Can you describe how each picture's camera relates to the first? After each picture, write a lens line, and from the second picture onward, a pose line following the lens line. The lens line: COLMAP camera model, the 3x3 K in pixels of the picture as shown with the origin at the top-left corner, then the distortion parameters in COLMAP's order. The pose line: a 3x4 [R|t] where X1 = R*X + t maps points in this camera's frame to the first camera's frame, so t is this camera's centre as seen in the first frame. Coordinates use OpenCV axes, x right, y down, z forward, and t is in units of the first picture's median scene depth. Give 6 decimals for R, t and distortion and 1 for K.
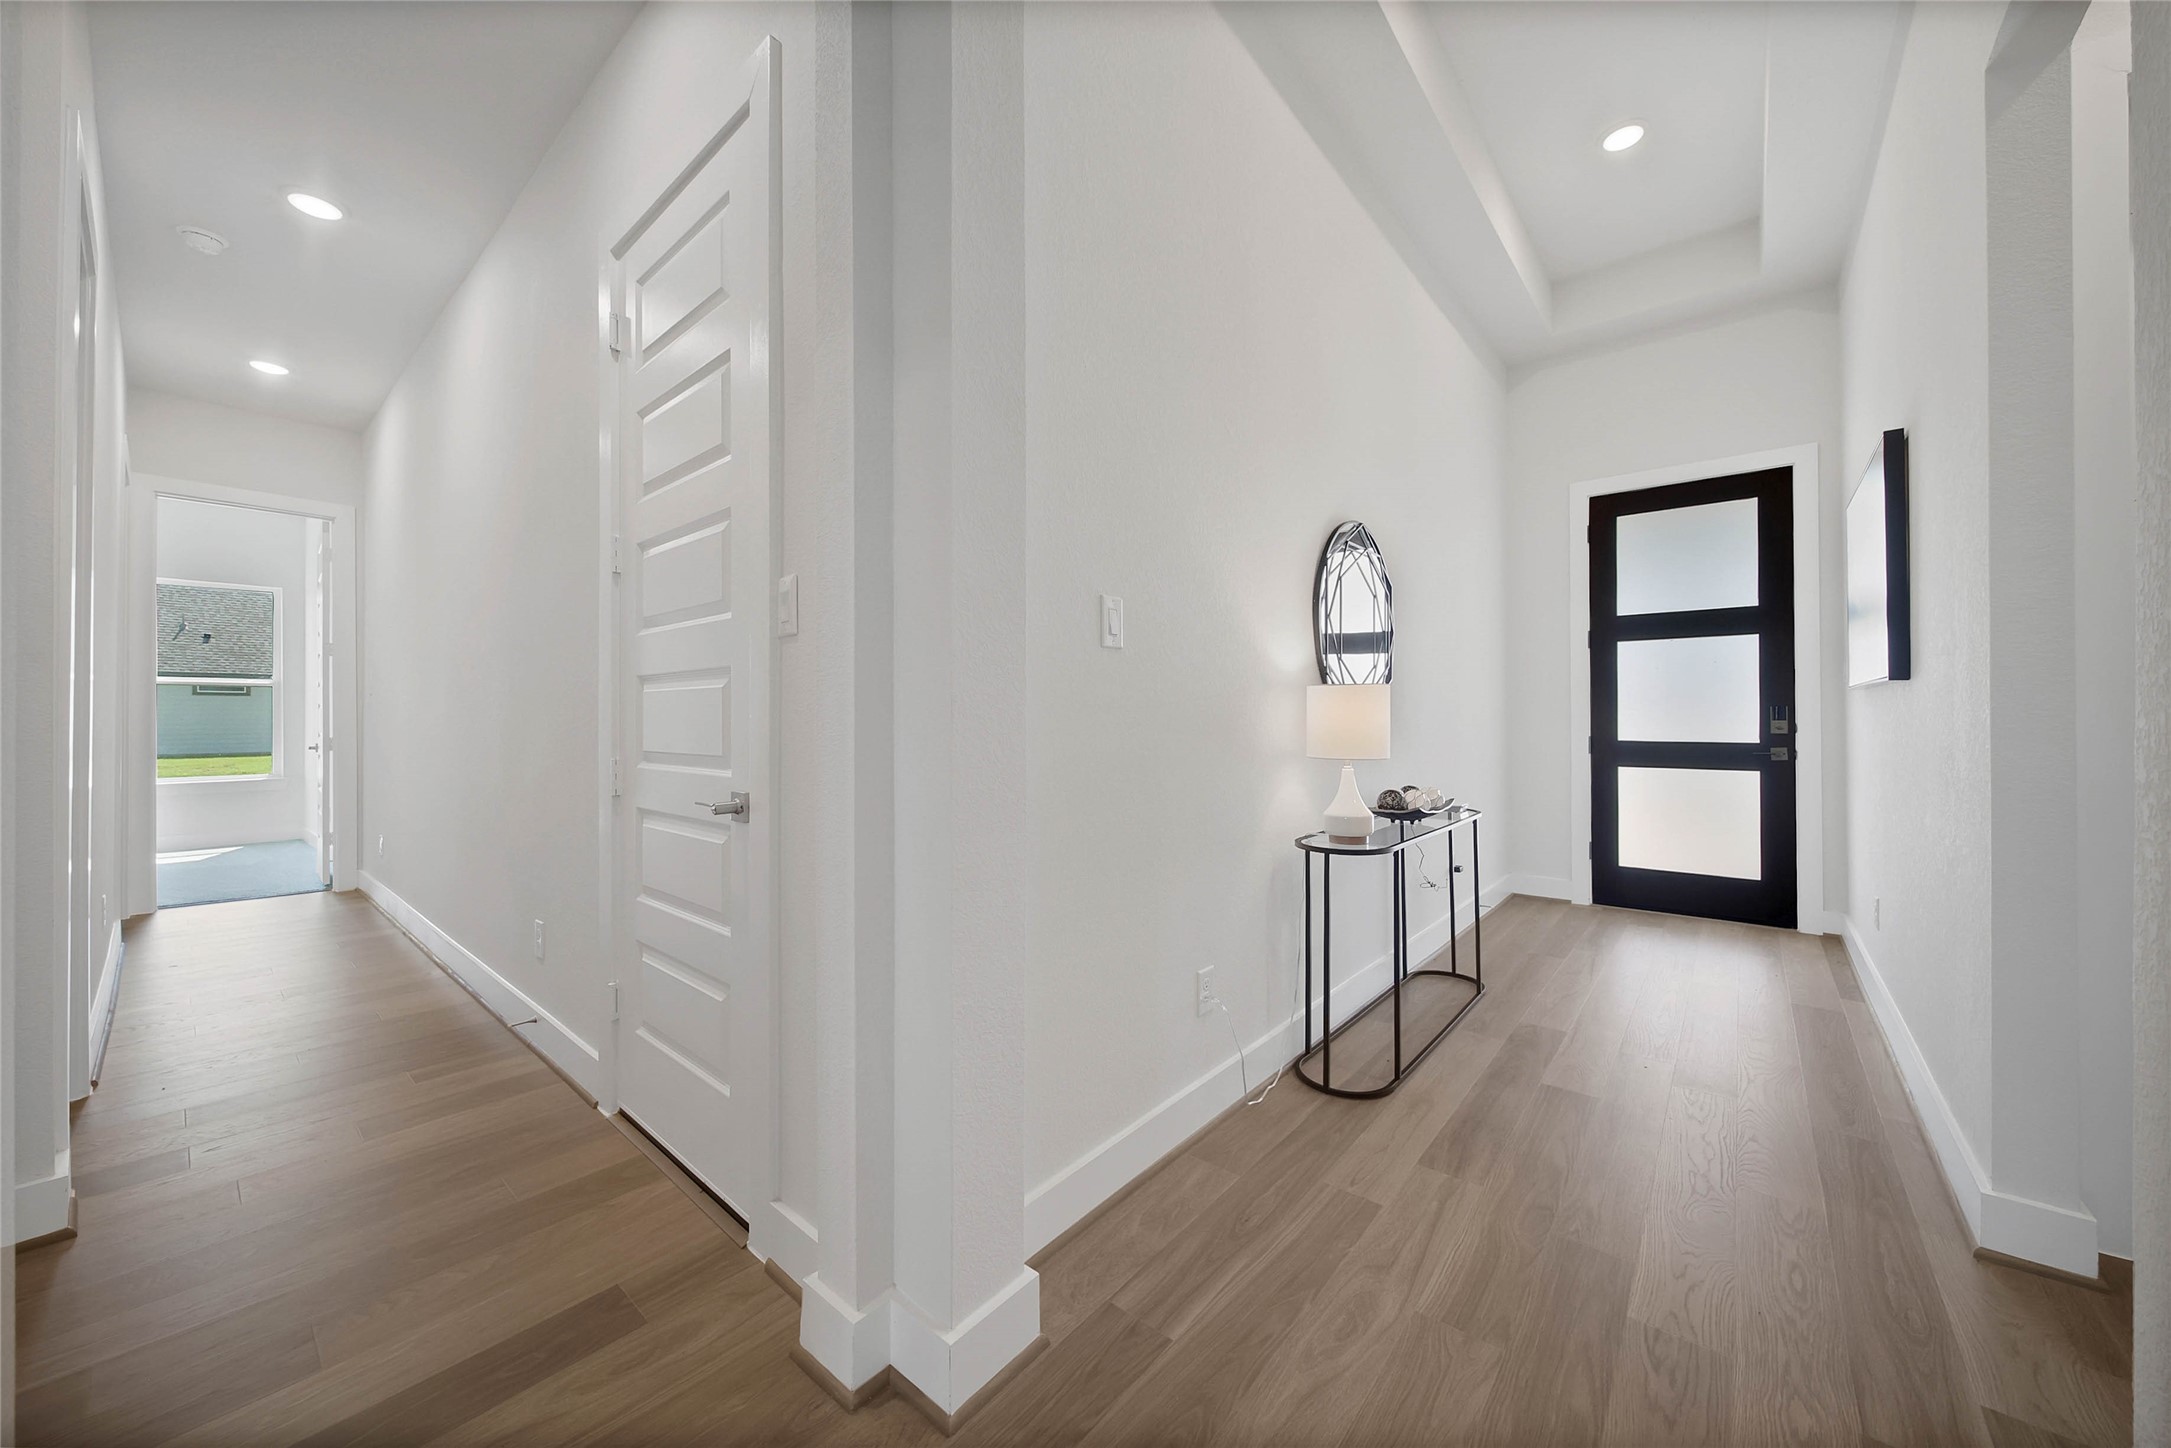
lens RADIAL K [[783.6, 0, 1084.3], [0, 783.6, 710.2], [0, 0, 1]] dist [-0.000112, -0.000271]
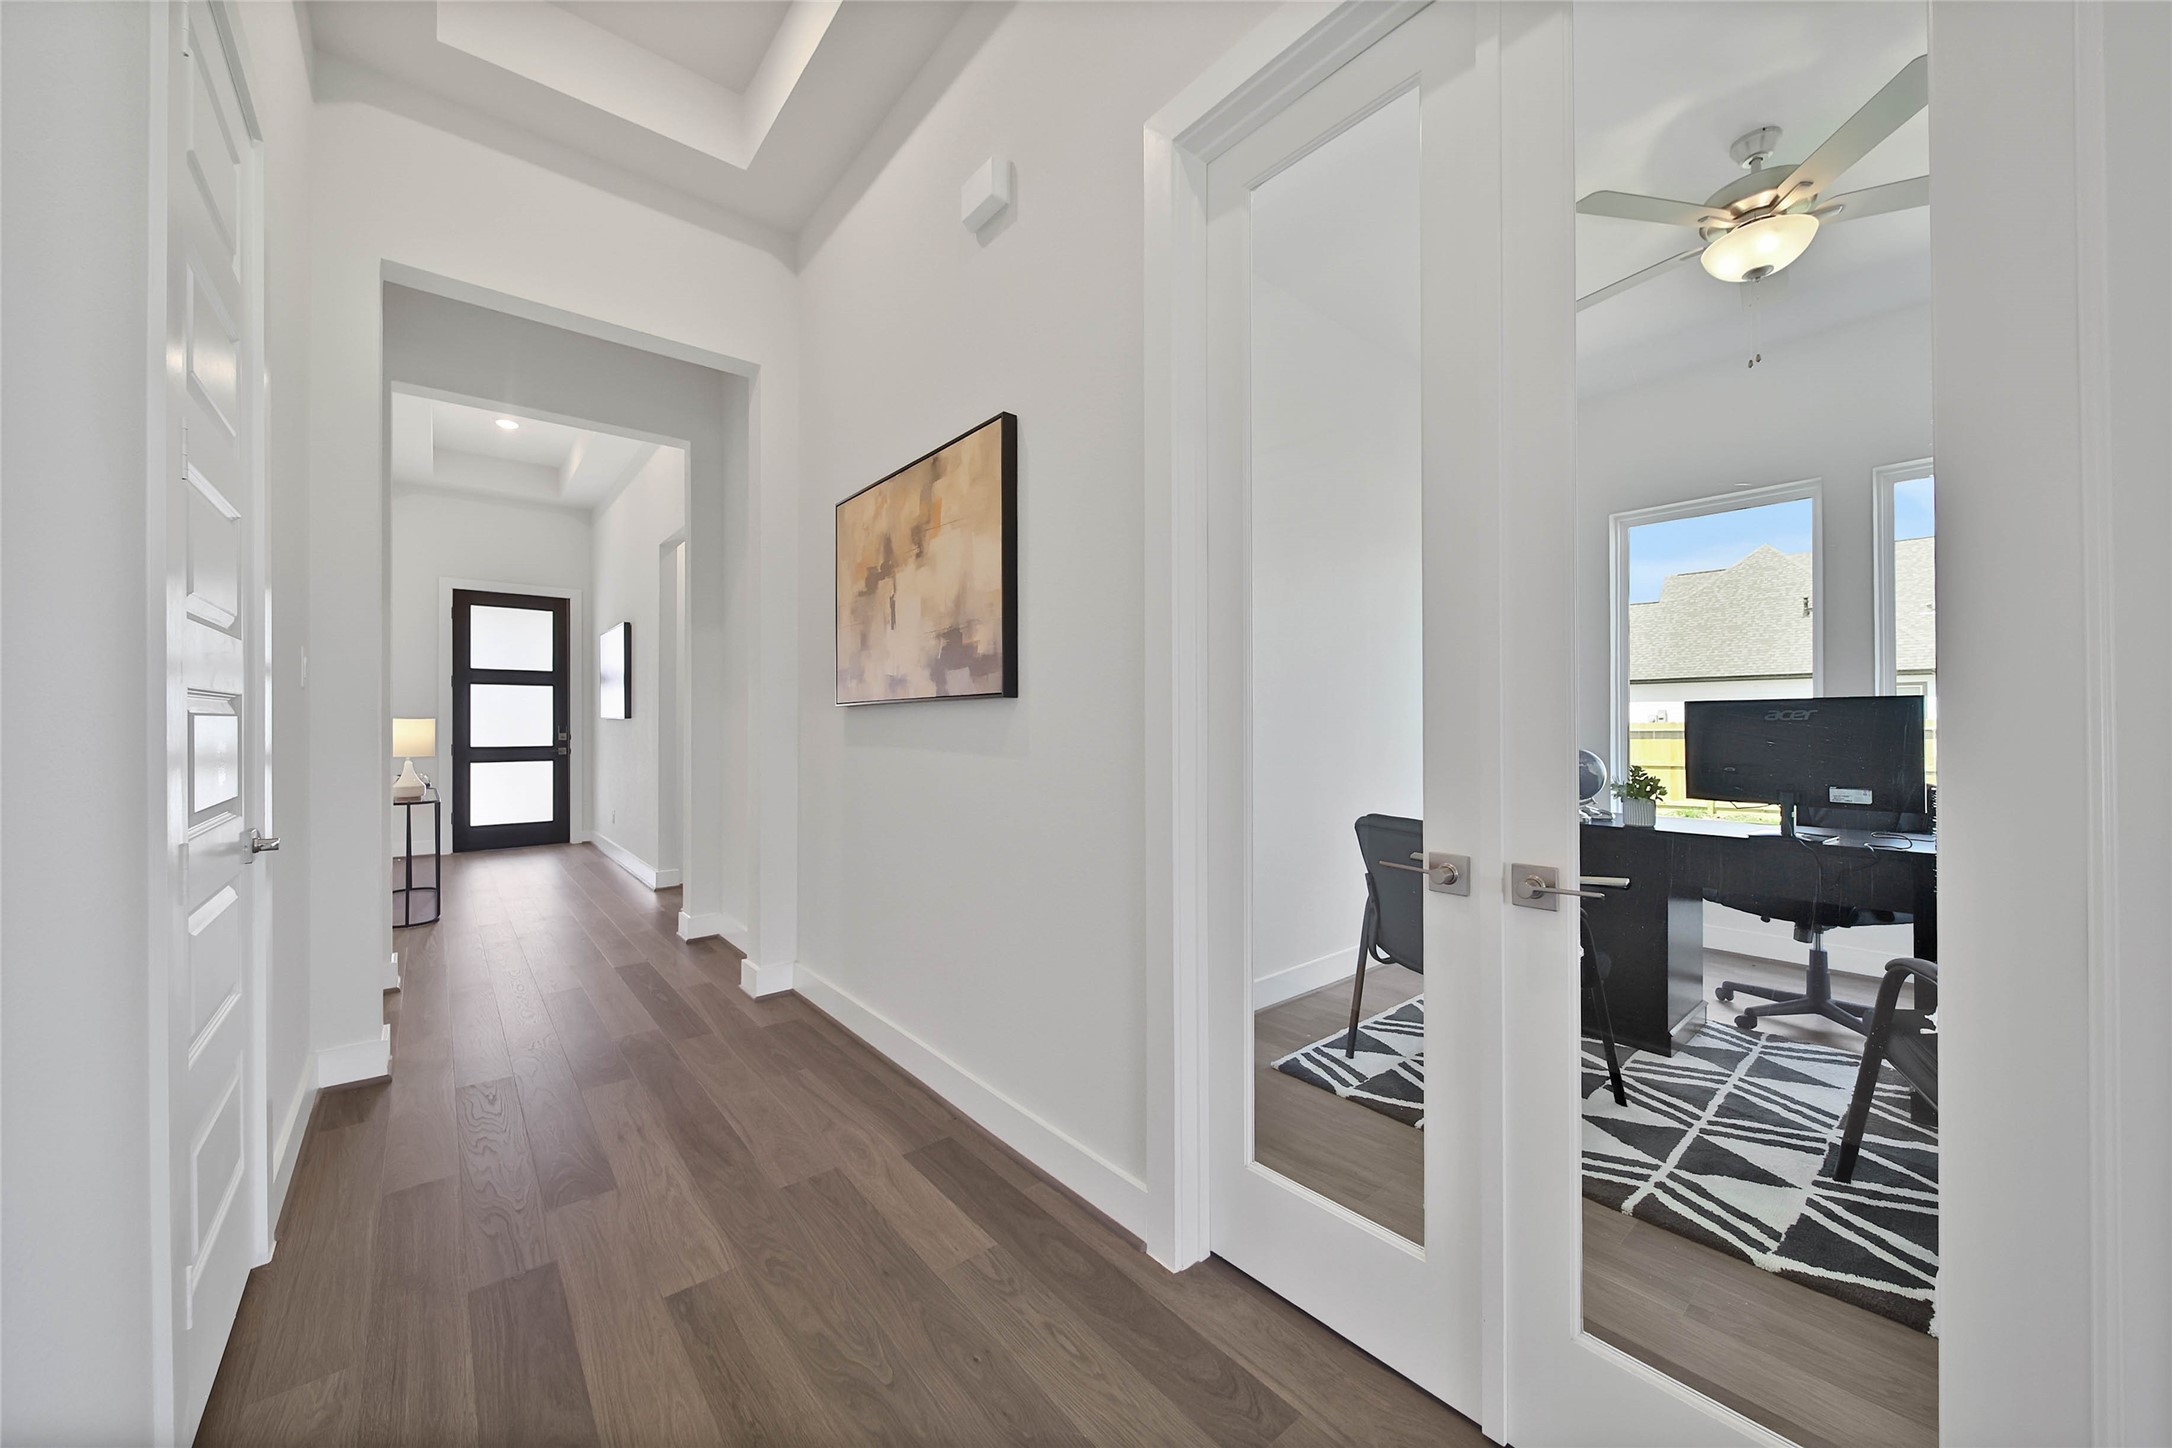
lens RADIAL K [[787.8, 0, 1103.5], [0, 787.8, 720.0], [0, 0, 1]] dist [-0.000685, -0.000229]
pose [[0.151786, 0.007606, 0.988384, -0.753069], [-0.002739, 0.999970, -0.007274, -0.007774], [-0.988410, -0.001603, 0.151802, -0.544802]]
